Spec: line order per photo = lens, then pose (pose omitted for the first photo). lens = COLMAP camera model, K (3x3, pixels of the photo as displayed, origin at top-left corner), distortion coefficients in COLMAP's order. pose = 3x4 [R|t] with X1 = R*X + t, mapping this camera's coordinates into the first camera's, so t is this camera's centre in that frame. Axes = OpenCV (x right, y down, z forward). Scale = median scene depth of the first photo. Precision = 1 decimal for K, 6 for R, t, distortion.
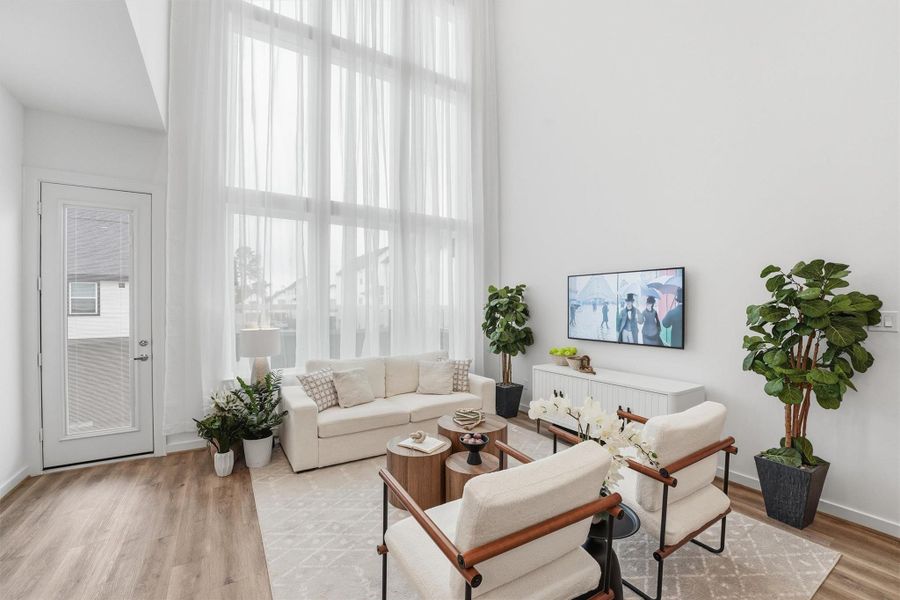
lens RADIAL K [[364.6, 0, 440.0], [0, 364.6, 310.0], [0, 0, 1]] dist [-0.030650, 0.003153]
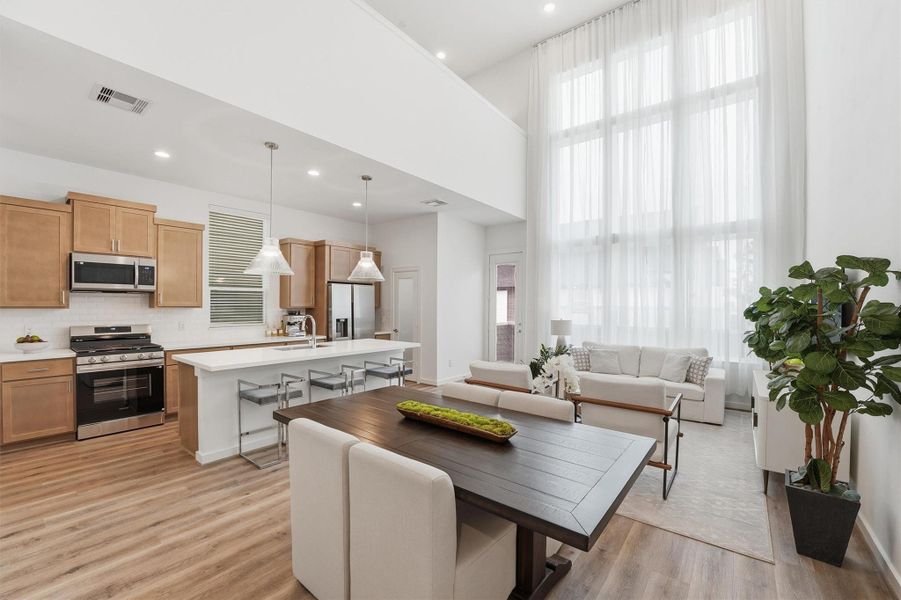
lens RADIAL K [[365.0, 0, 447.8], [0, 365.0, 307.7], [0, 0, 1]] dist [-0.030650, 0.003153]
pose [[0.342195, 0.008263, -0.939593, 1.022634], [-0.015934, 0.999869, 0.002990, -0.003273], [0.939494, 0.013948, 0.342282, -0.122194]]
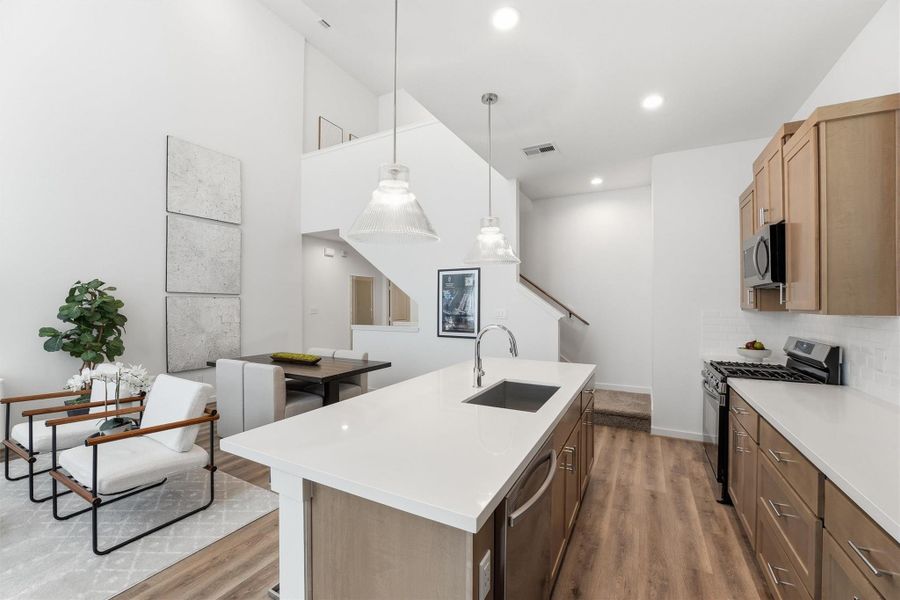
lens RADIAL K [[364.6, 0, 452.4], [0, 364.6, 300.0], [0, 0, 1]] dist [-0.030650, 0.003153]
pose [[-0.519388, 0.005180, 0.854523, -0.870553], [0.007387, 0.999971, -0.001571, -0.011838], [-0.854506, 0.005496, -0.519412, 0.261648]]
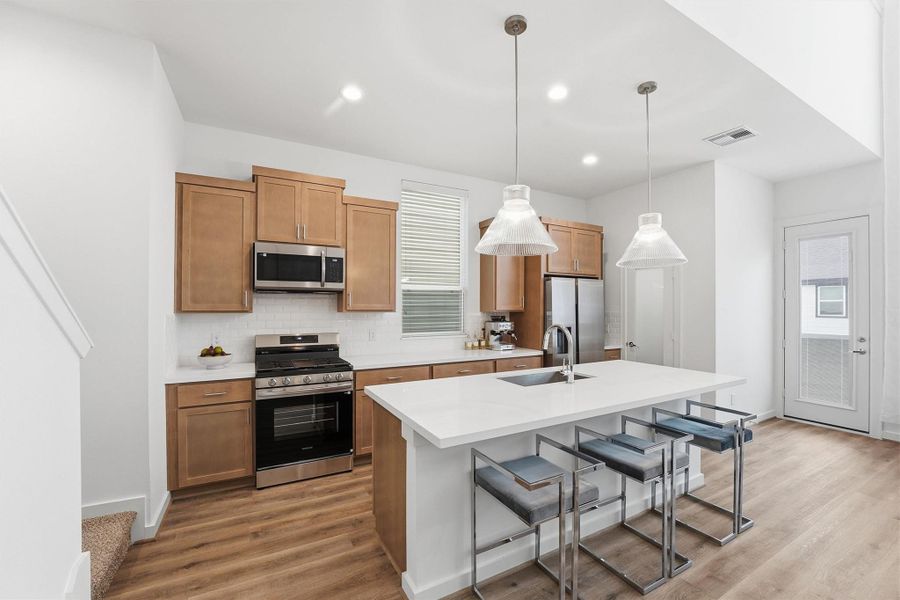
lens RADIAL K [[364.6, 0, 455.7], [0, 364.6, 305.4], [0, 0, 1]] dist [-0.030650, 0.003153]
pose [[-0.042825, -0.006644, -0.999061, 0.421437], [-0.013001, 0.999897, -0.006092, 0.001504], [0.998998, 0.012728, -0.042907, -0.325797]]
